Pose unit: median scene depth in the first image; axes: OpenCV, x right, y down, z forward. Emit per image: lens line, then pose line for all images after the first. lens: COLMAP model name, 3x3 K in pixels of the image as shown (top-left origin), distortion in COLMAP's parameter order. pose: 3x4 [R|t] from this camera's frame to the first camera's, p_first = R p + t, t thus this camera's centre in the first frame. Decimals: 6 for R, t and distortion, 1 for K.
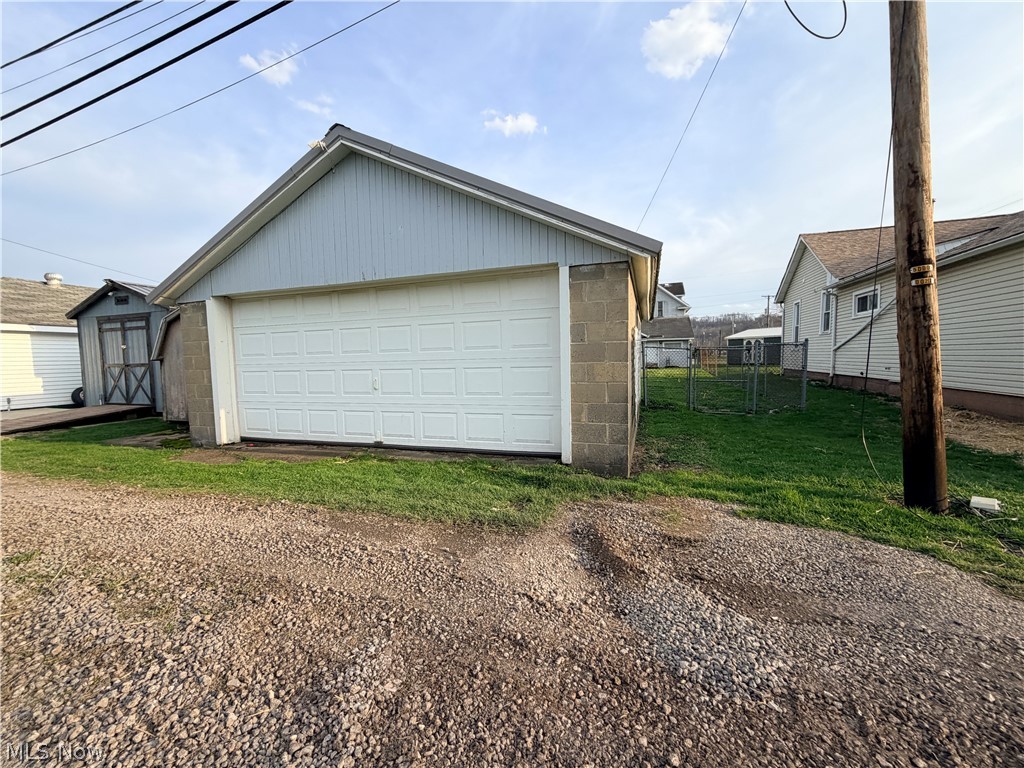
lens RADIAL K [[397.9, 0, 510.9], [0, 397.9, 385.0], [0, 0, 1]] dist [0.000248, 0.000384]
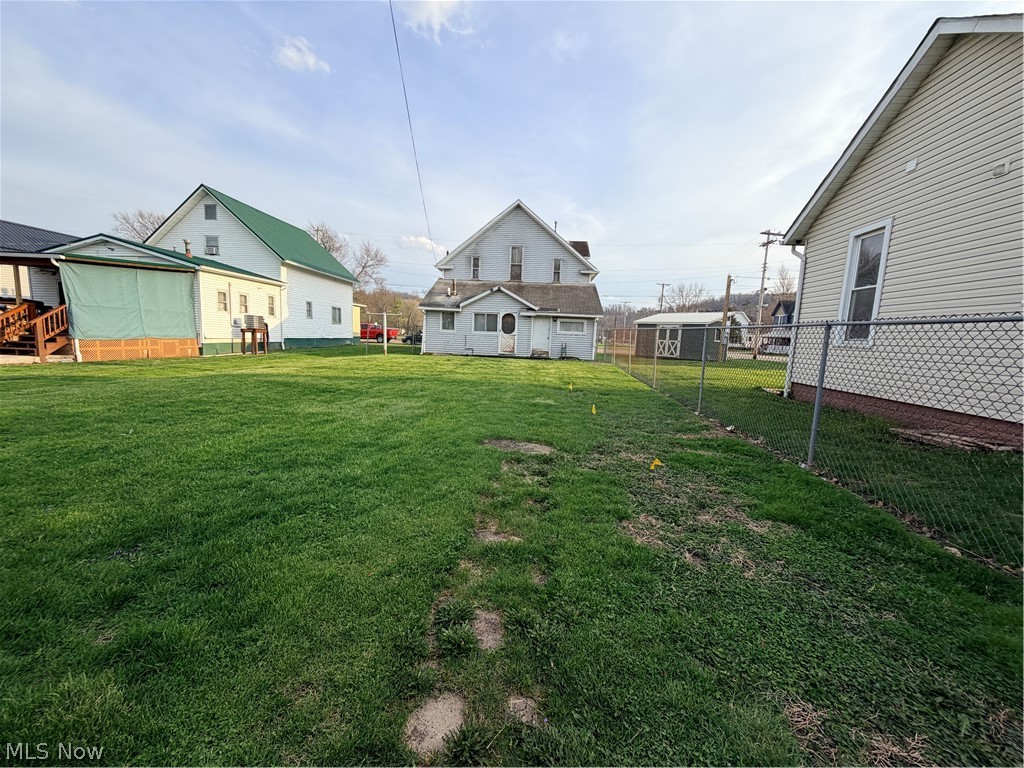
lens RADIAL K [[405.2, 0, 509.8], [0, 405.2, 385.6], [0, 0, 1]] dist [-0.001301, -0.000166]
pose [[0.967229, 0.033359, 0.251703, 0.444730], [-0.046965, 0.997731, 0.048243, -0.085810], [-0.249523, -0.058483, 0.966601, 1.162616]]
